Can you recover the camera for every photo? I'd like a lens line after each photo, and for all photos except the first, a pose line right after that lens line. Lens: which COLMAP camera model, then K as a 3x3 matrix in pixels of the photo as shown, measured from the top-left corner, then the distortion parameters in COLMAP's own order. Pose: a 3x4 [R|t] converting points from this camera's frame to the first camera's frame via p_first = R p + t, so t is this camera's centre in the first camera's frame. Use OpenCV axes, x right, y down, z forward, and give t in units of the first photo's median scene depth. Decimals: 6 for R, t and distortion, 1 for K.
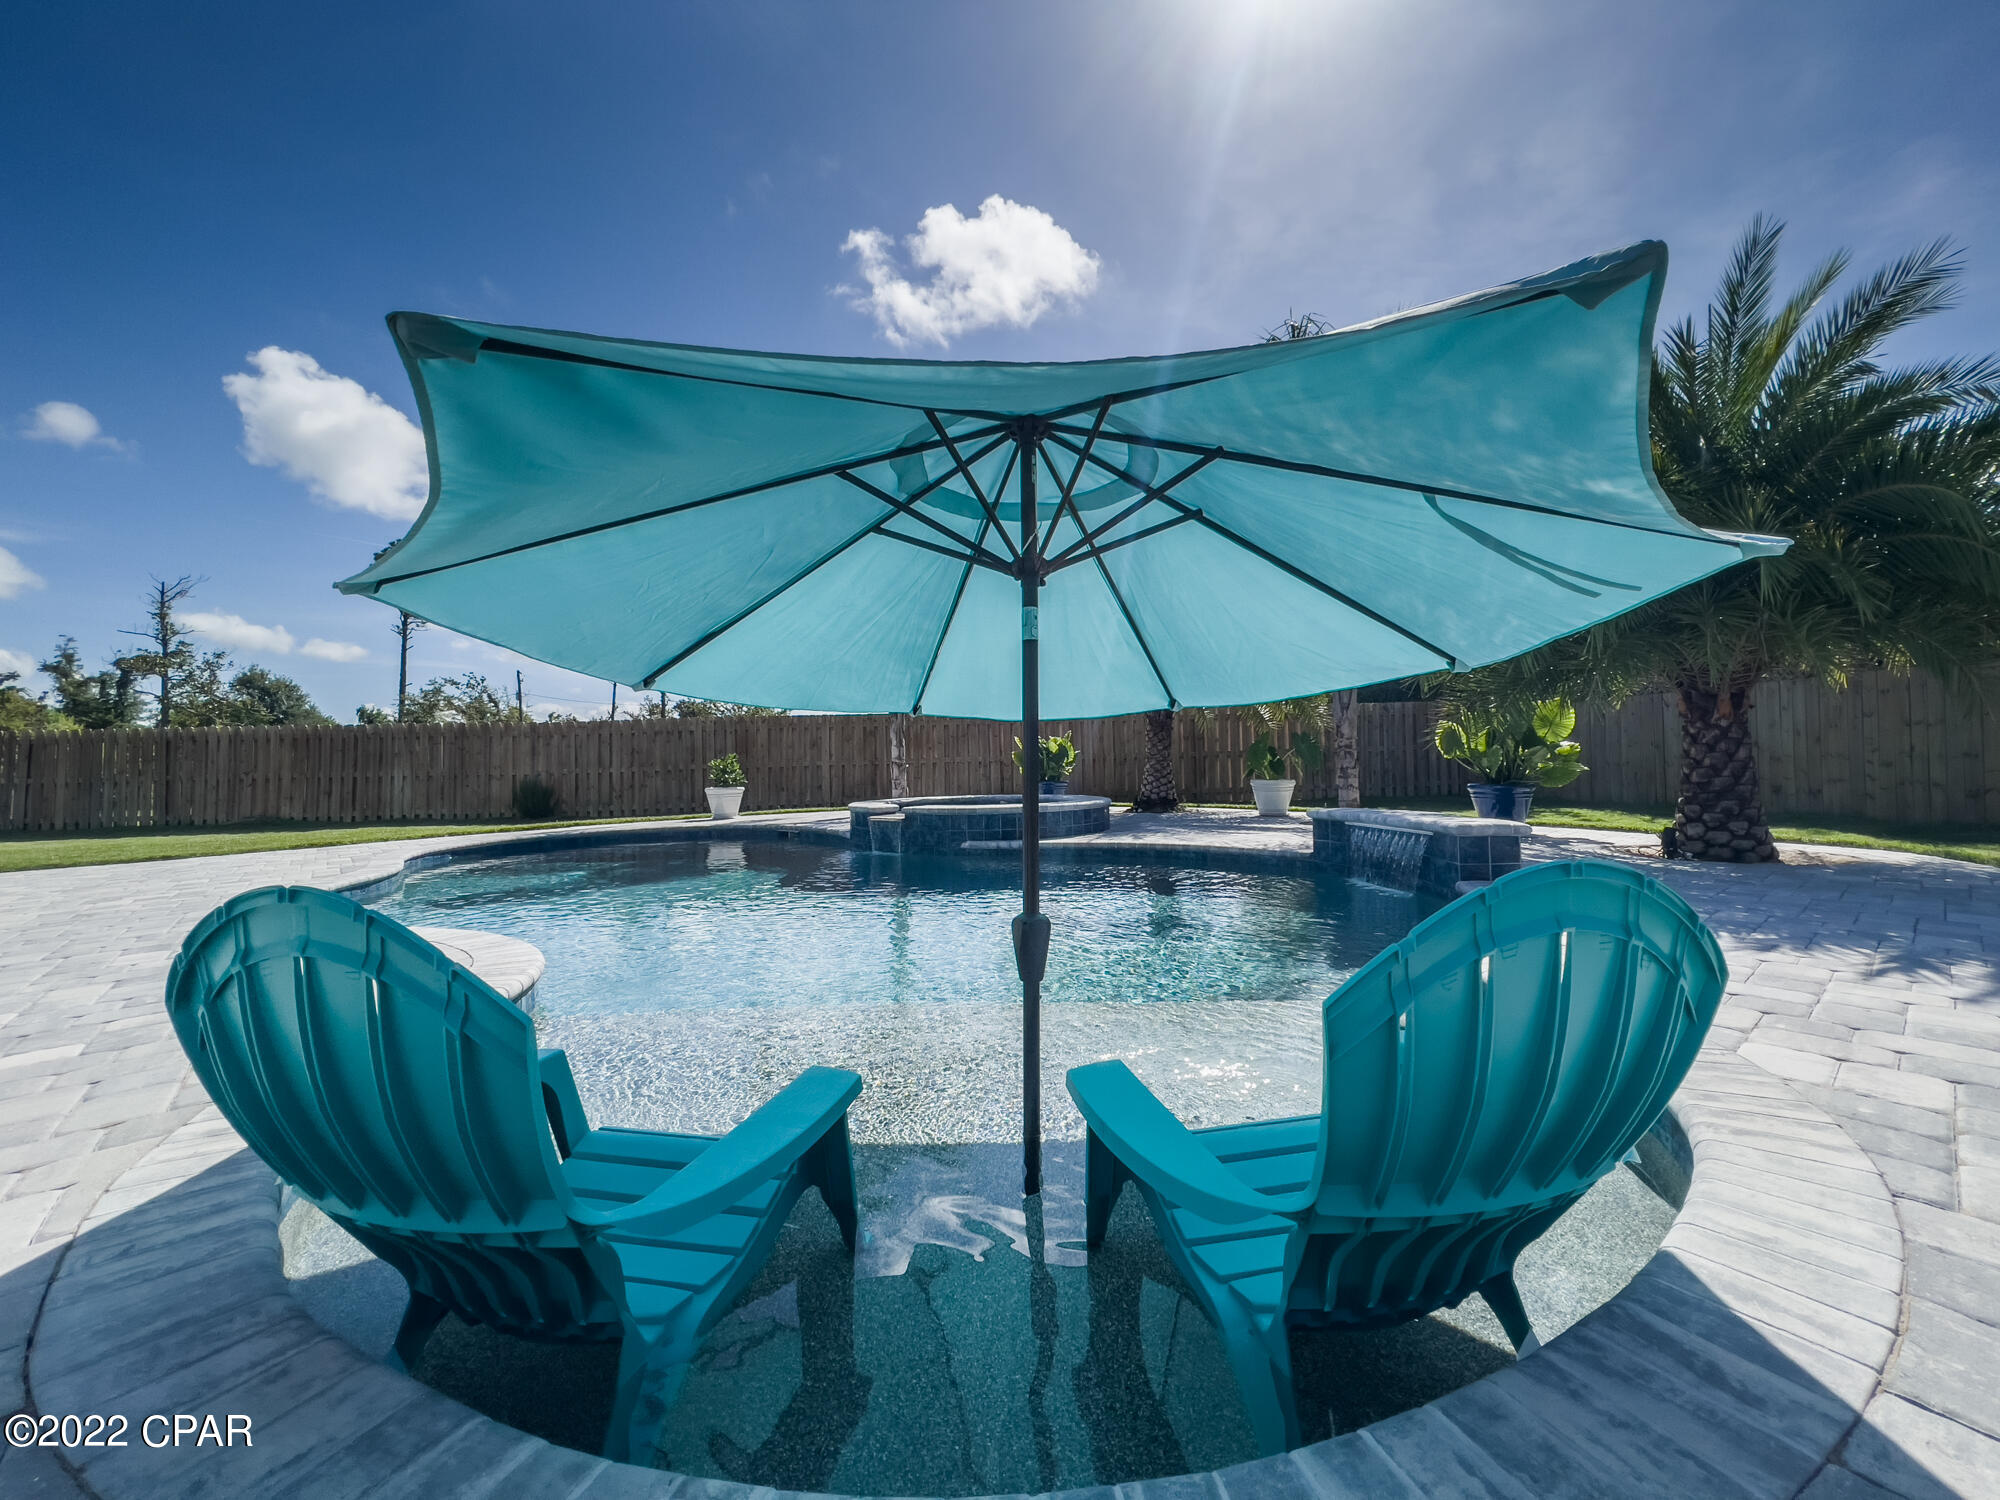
lens RADIAL K [[801.0, 0, 1004.8], [0, 801.0, 756.4], [0, 0, 1]] dist [-0.000474, -0.000040]
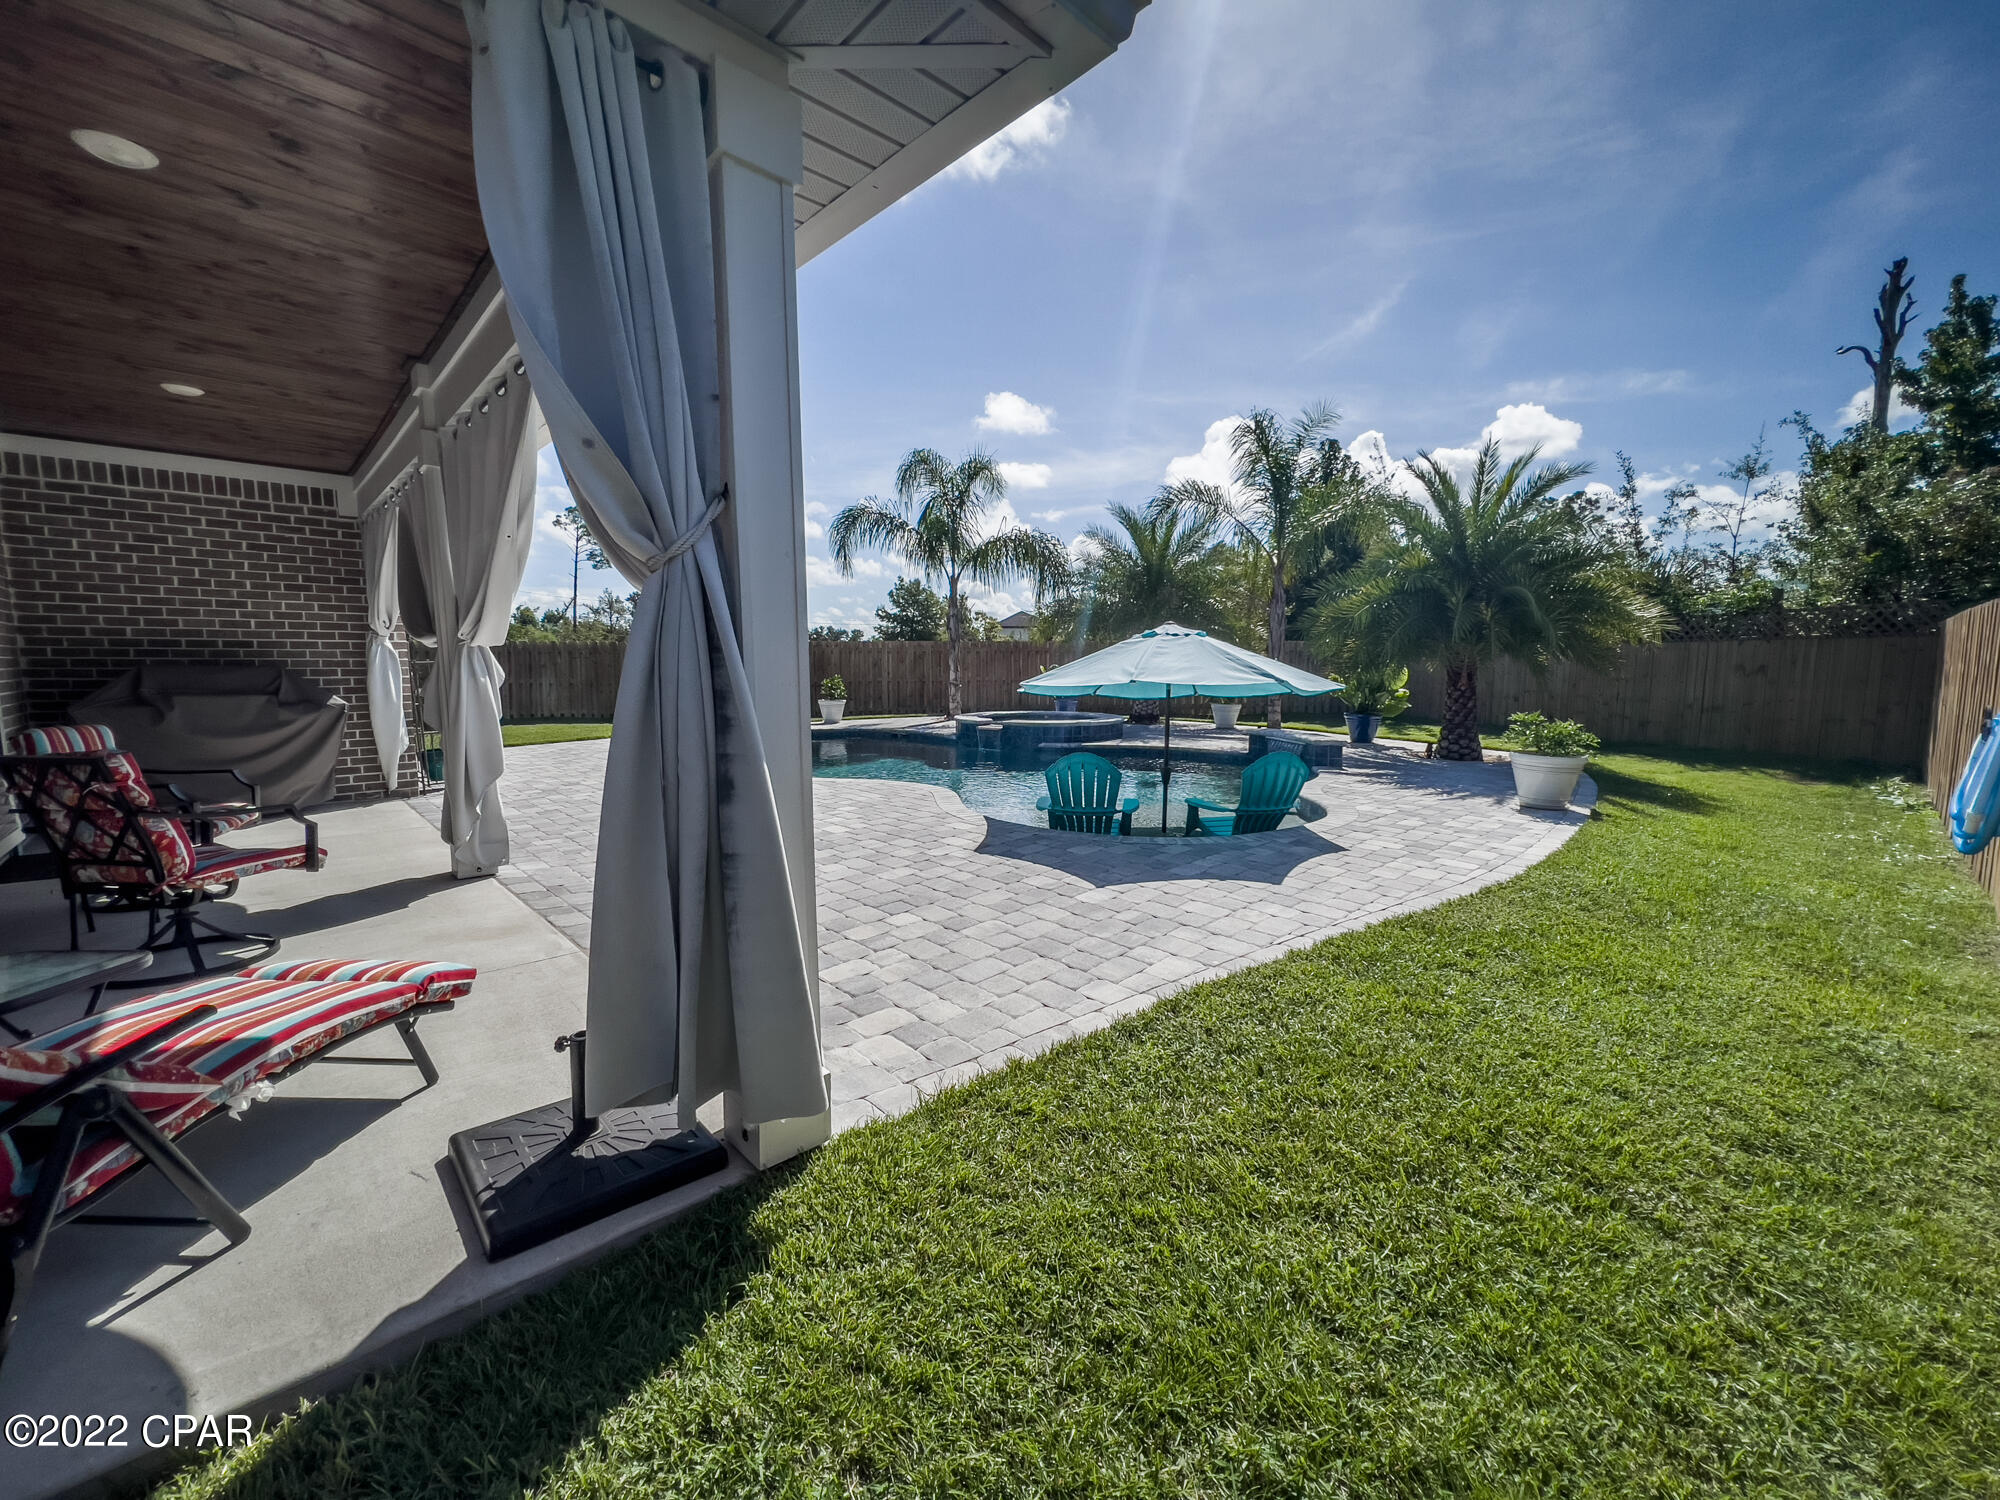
lens RADIAL K [[801.0, 0, 1004.8], [0, 801.0, 756.4], [0, 0, 1]] dist [-0.000474, -0.000040]
pose [[0.998138, 0.015168, 0.059086, -0.213716], [-0.022427, 0.992004, 0.124199, -0.066481], [-0.056730, -0.125293, 0.990497, -0.603828]]
